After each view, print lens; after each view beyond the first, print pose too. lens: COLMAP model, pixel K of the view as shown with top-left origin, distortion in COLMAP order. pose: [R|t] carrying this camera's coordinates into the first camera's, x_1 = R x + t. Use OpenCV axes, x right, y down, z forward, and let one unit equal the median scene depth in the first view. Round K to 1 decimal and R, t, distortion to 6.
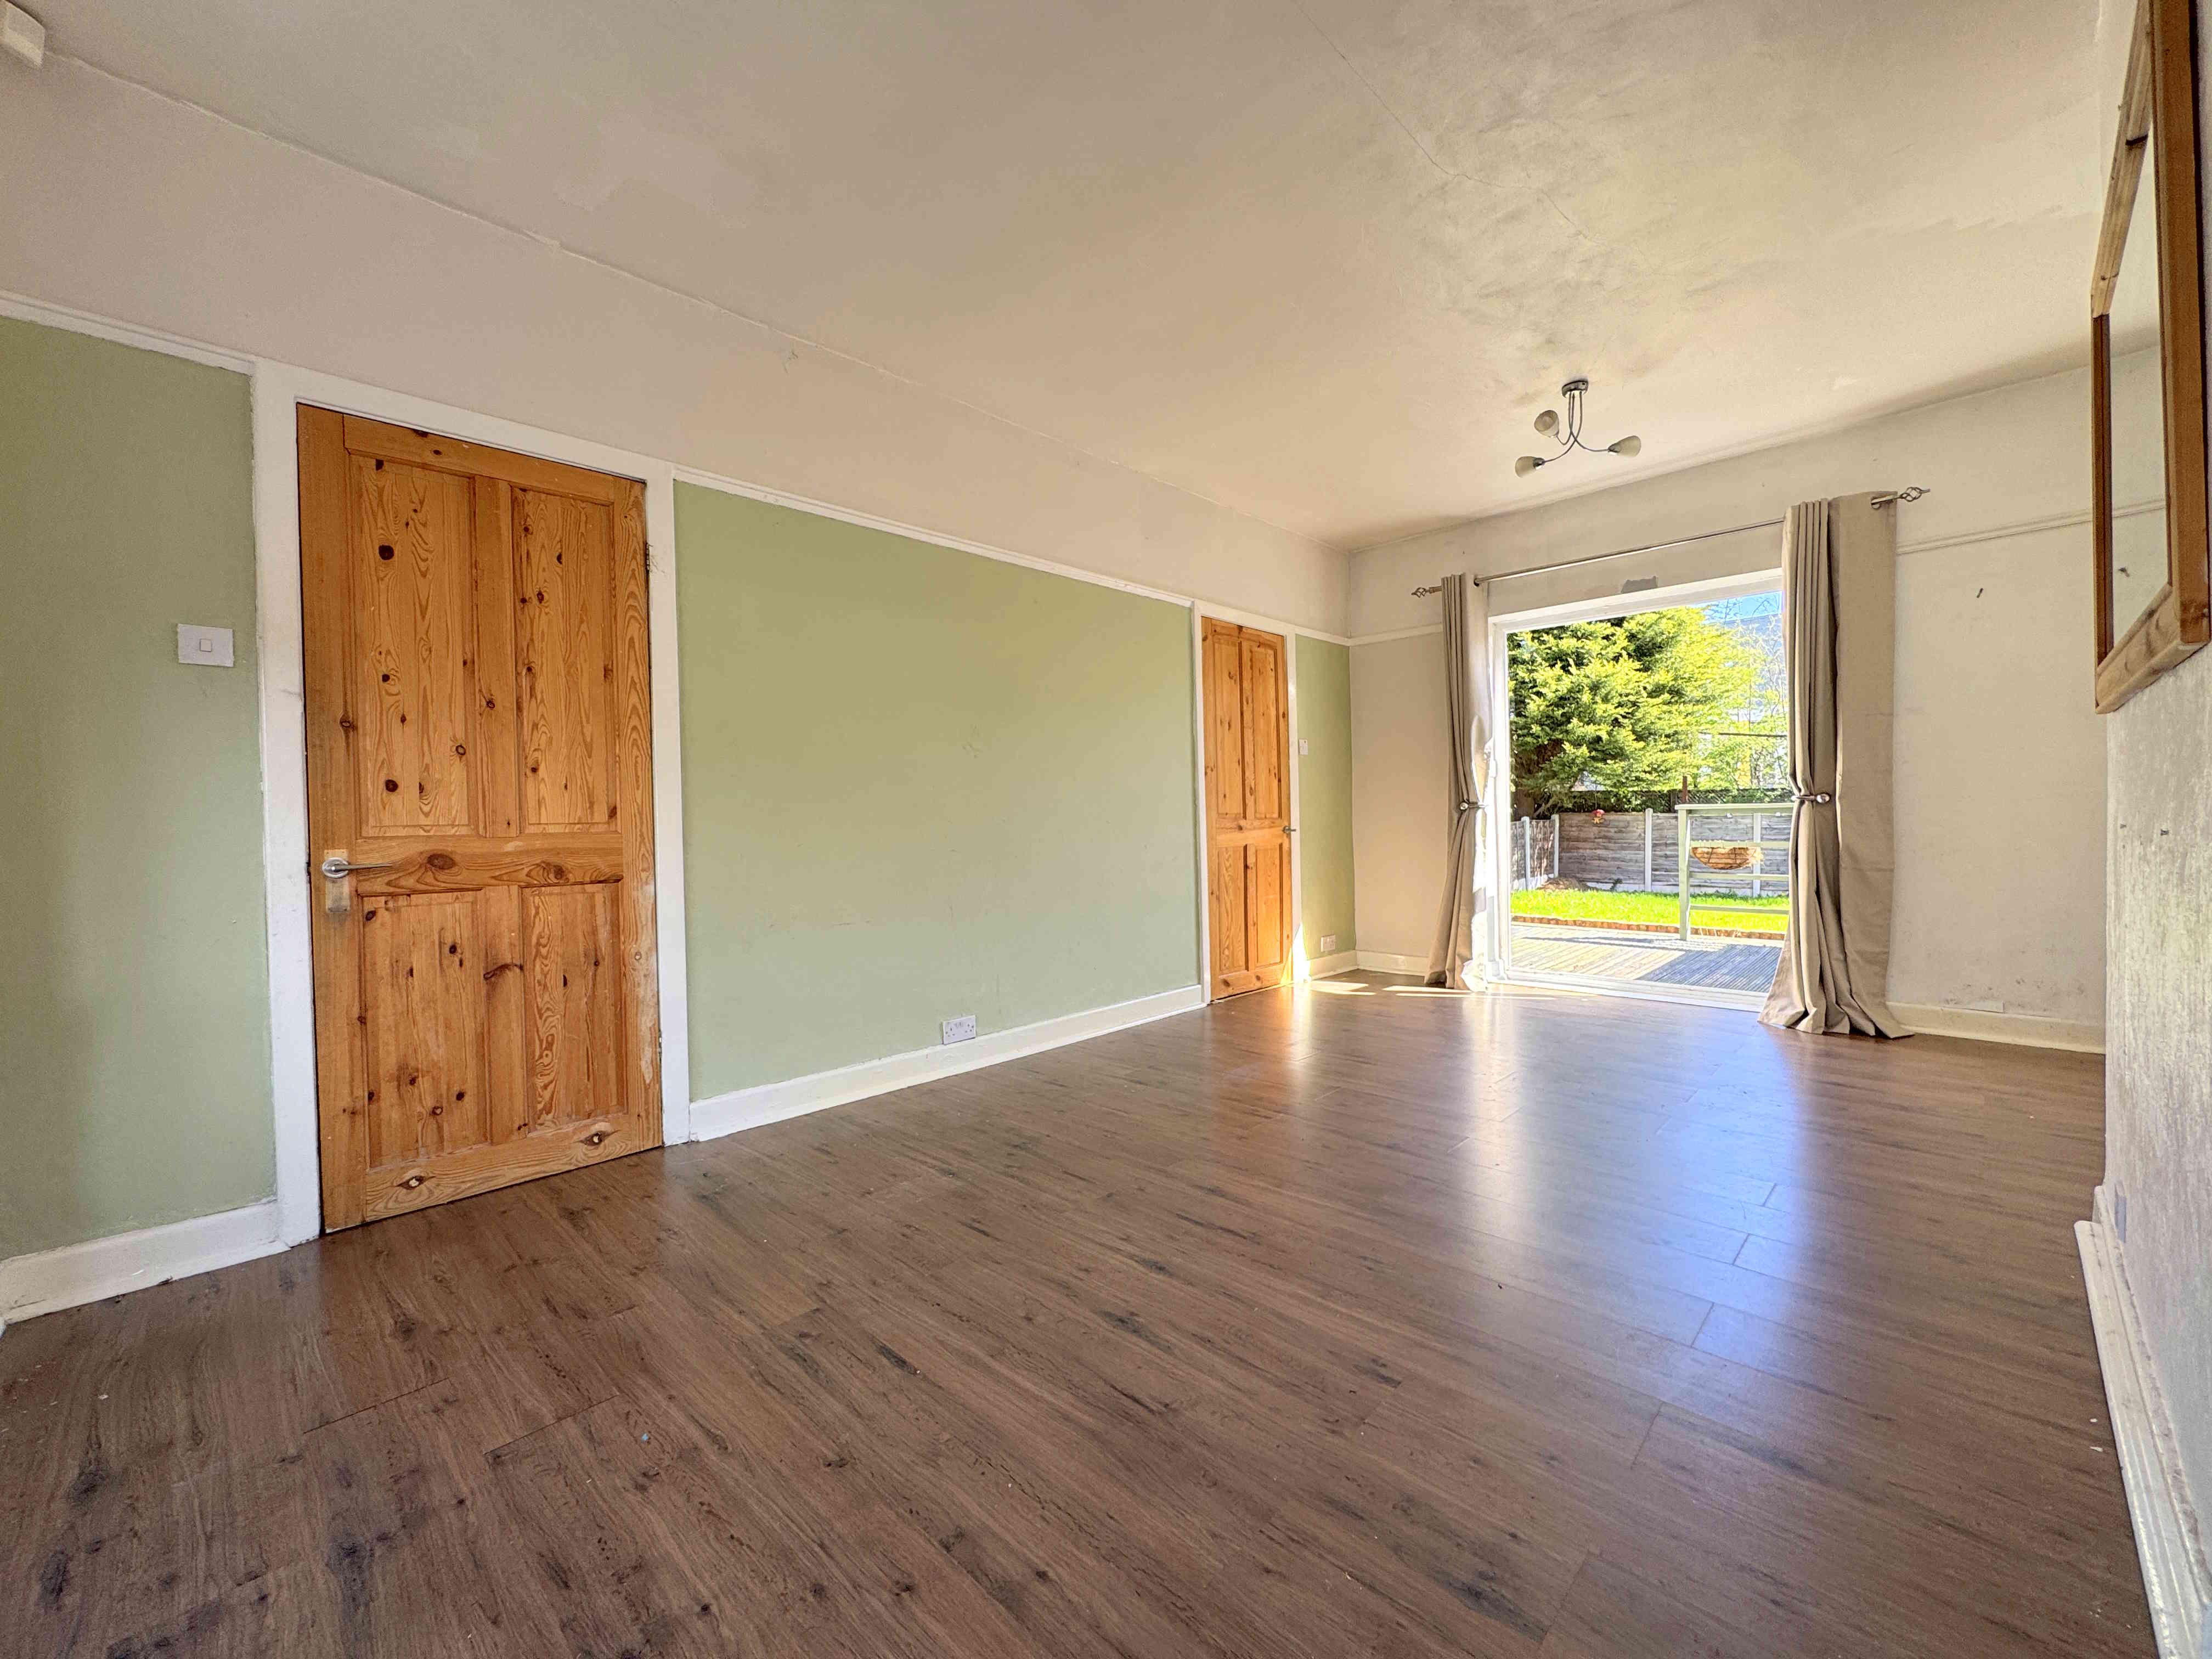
lens RADIAL K [[883.2, 0, 1106.3], [0, 883.2, 825.1], [0, 0, 1]] dist [-0.002308, 0.000449]
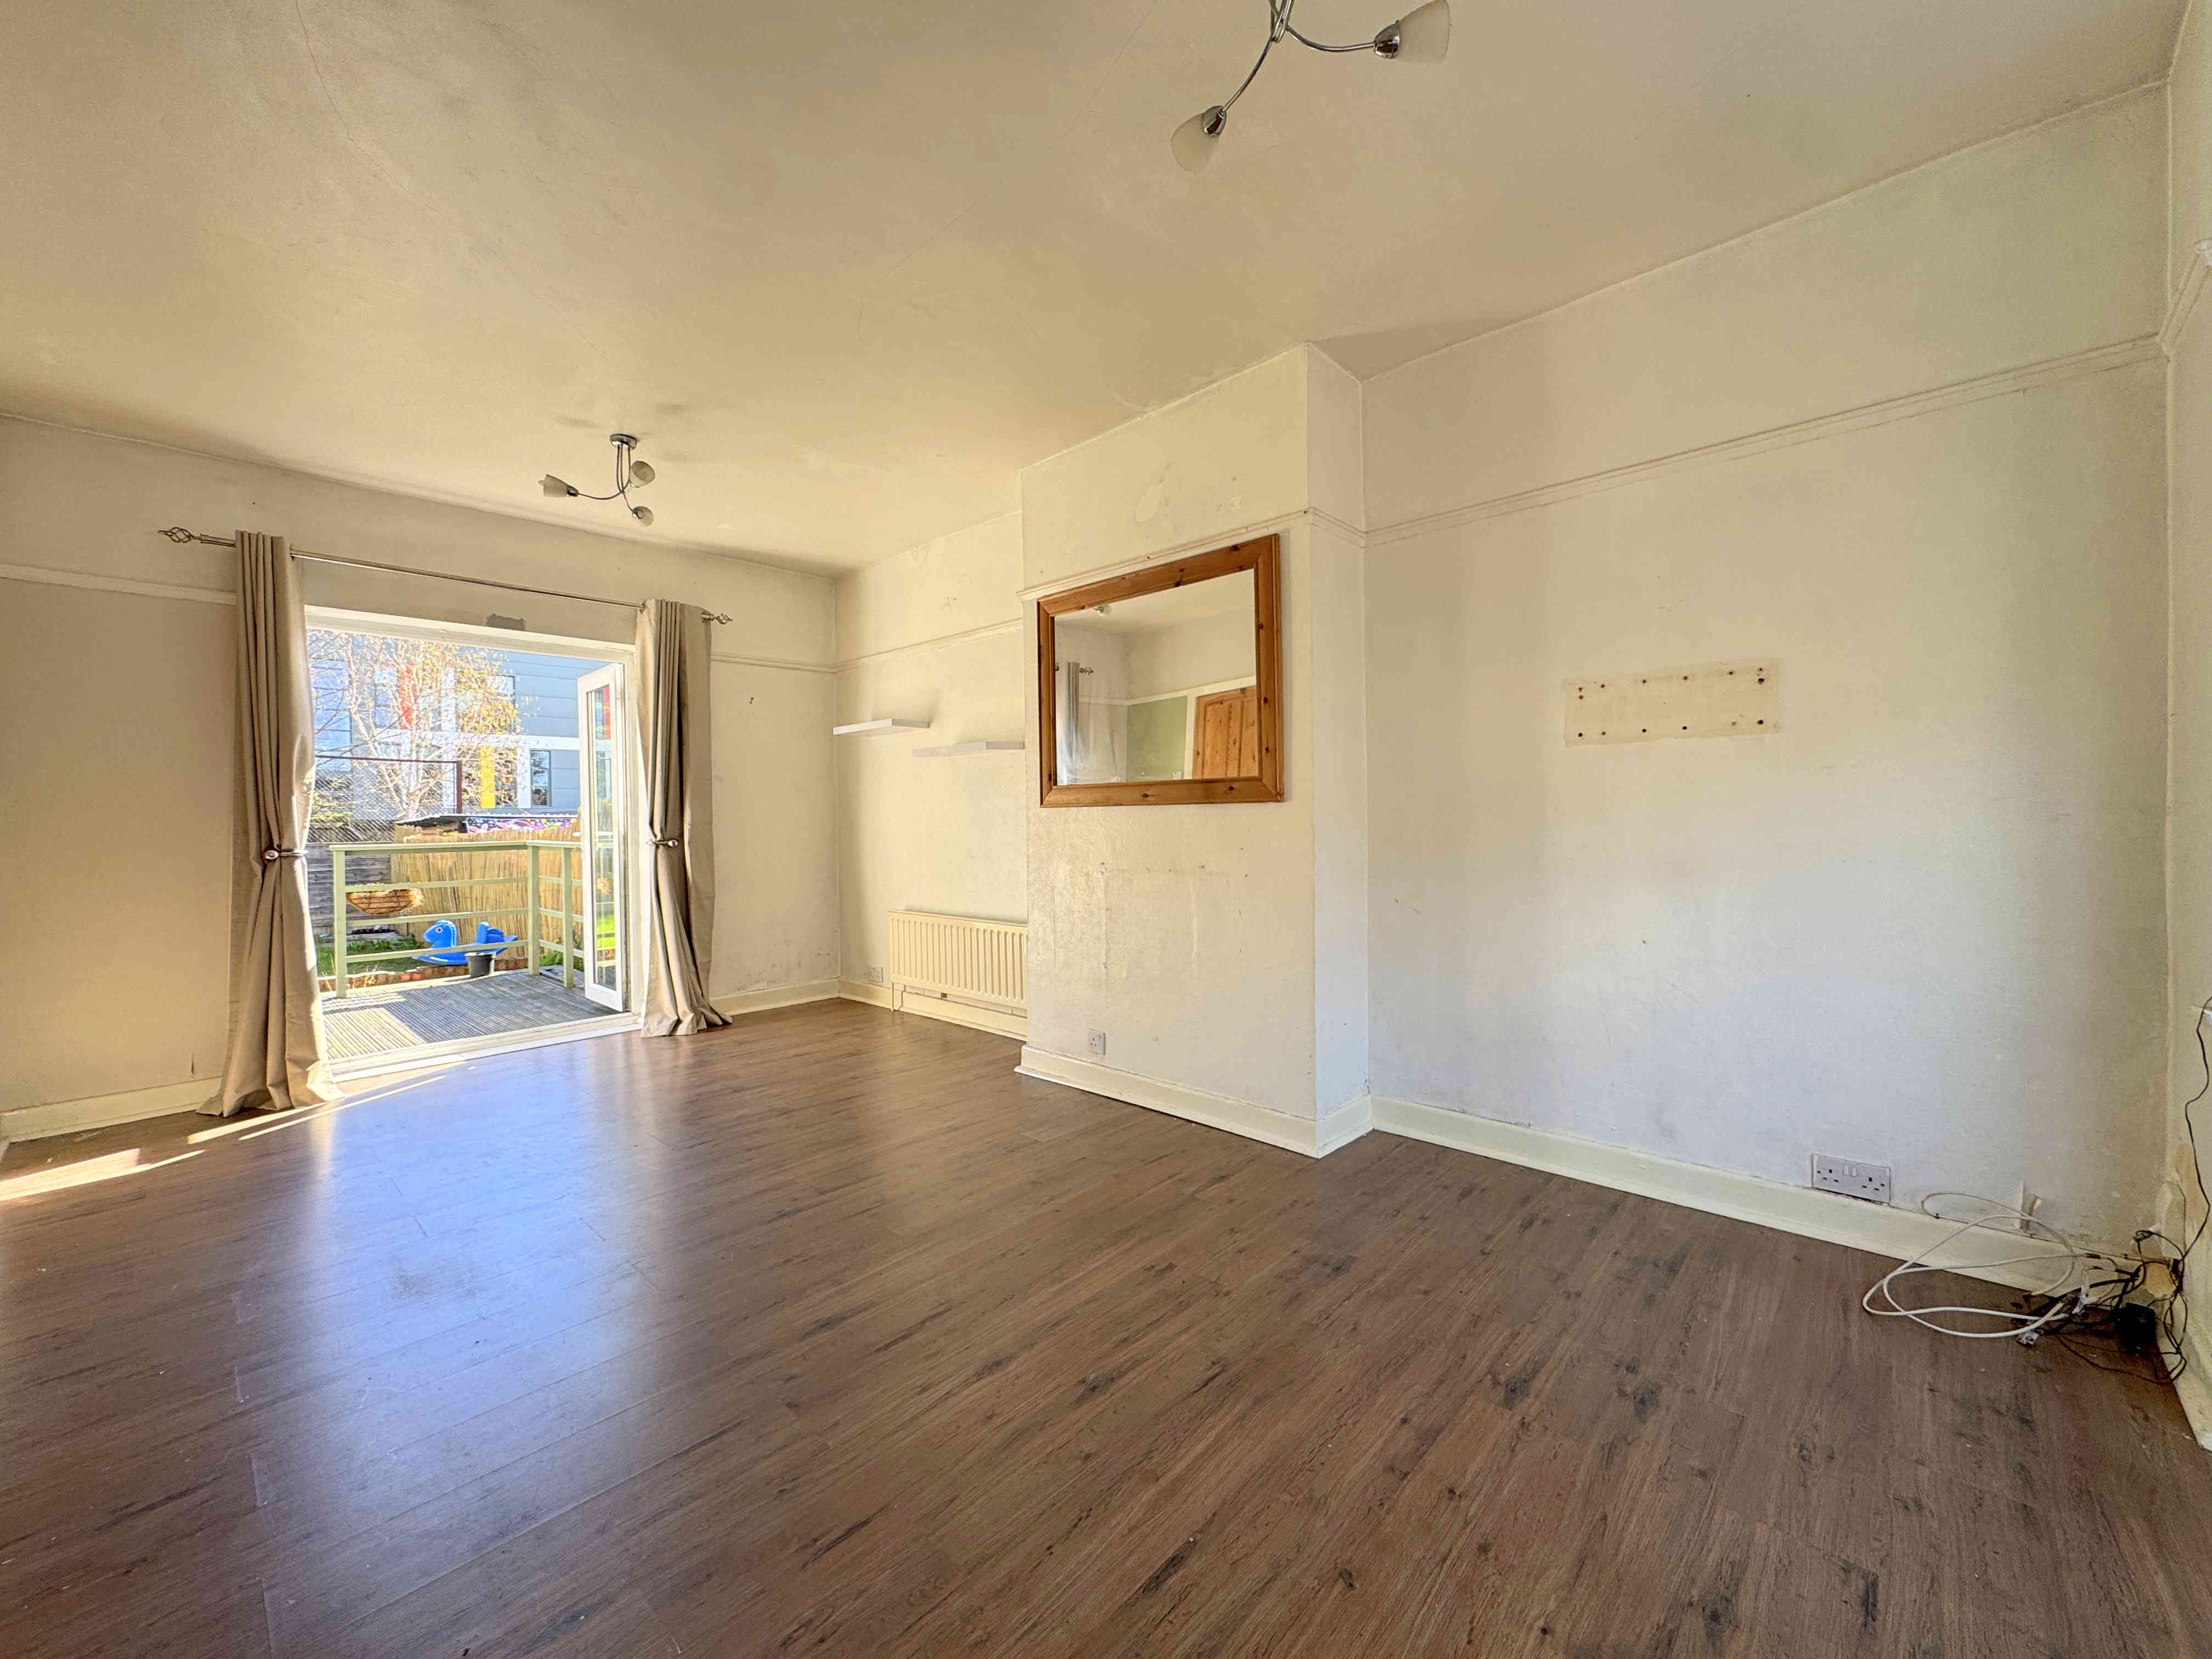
lens RADIAL K [[883.2, 0, 1100.7], [0, 883.2, 827.8], [0, 0, 1]] dist [-0.002308, 0.000449]
pose [[-0.026349, 0.007465, 0.999625, -0.866373], [0.021590, 0.999743, -0.006897, -0.061278], [-0.999420, 0.021400, -0.026503, 0.876921]]
